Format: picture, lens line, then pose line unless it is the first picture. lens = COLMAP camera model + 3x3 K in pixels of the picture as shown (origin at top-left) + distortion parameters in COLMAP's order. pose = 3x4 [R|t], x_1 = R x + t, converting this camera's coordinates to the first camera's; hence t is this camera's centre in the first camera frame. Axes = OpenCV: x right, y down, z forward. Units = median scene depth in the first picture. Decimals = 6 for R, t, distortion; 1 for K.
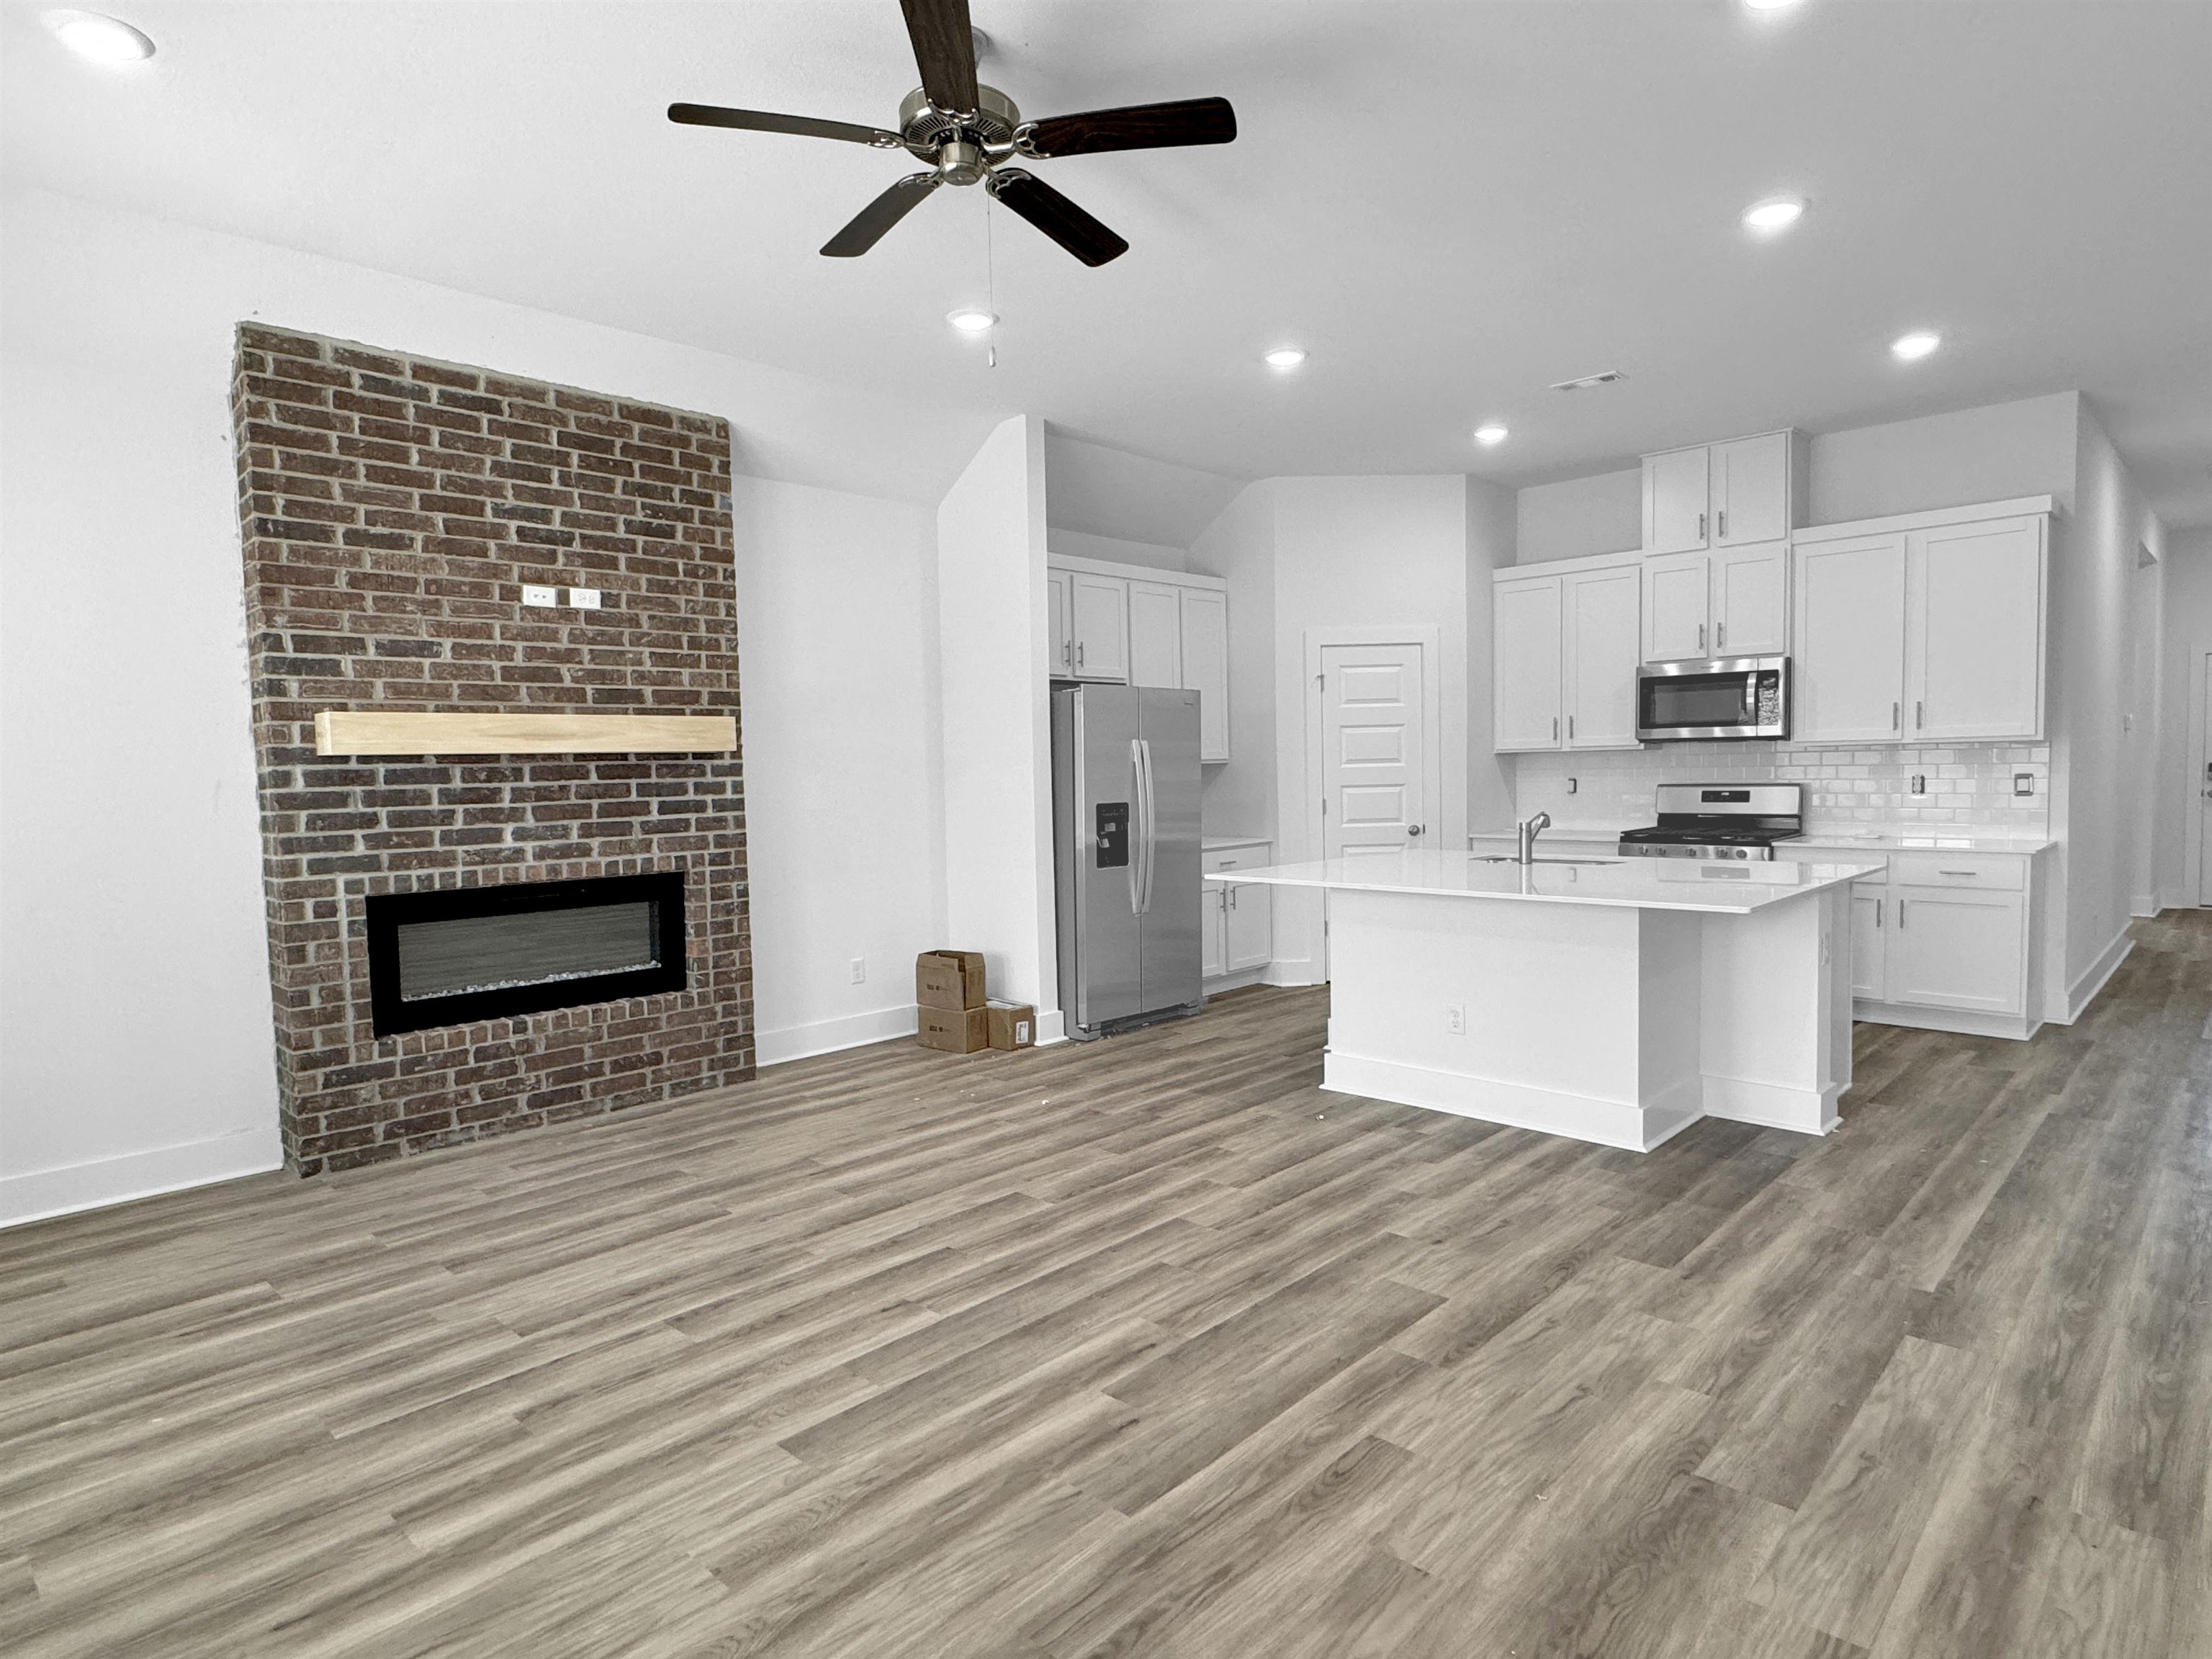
lens RADIAL K [[1227.1, 0, 1106.7], [0, 1227.1, 830.5], [0, 0, 1]] dist [0.000597, 0.000539]
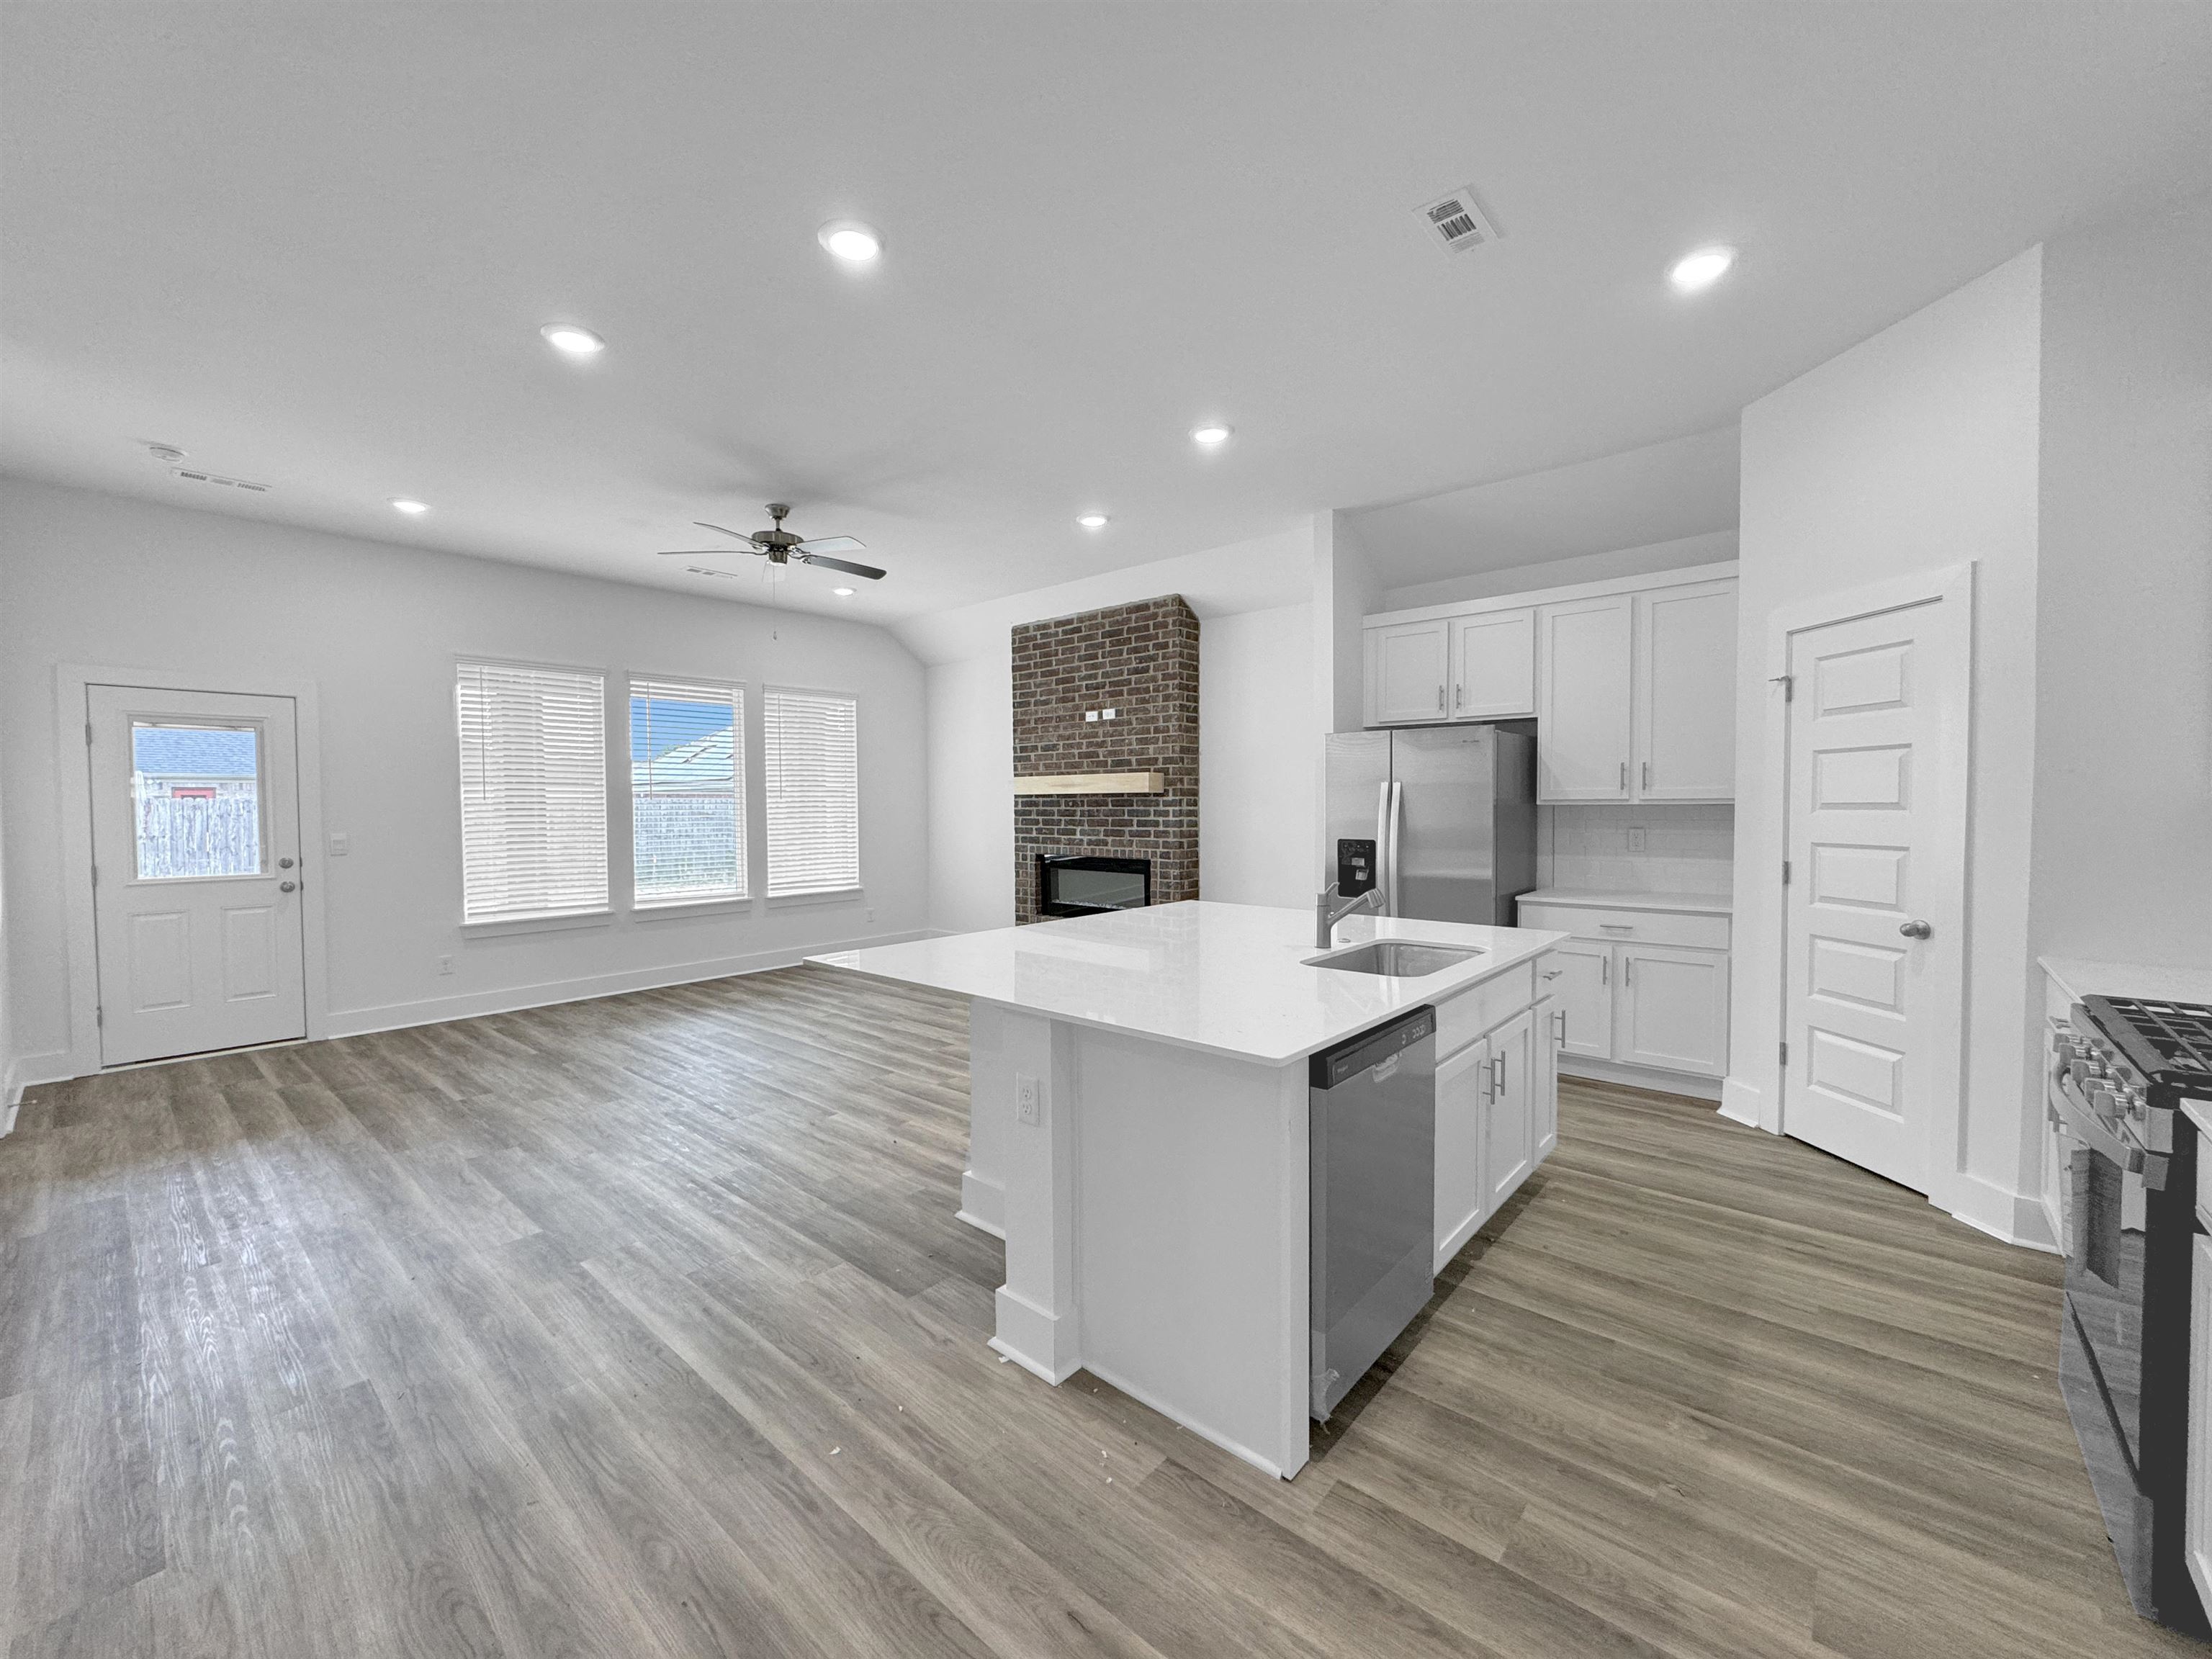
lens RADIAL K [[886.9, 0, 1107.0], [0, 886.9, 829.8], [0, 0, 1]] dist [-0.010610, -0.000134]
pose [[0.049472, 0.050412, -0.997502, 1.047529], [-0.050632, 0.997568, 0.047904, -0.077304], [0.997491, 0.048135, 0.051904, 0.988901]]
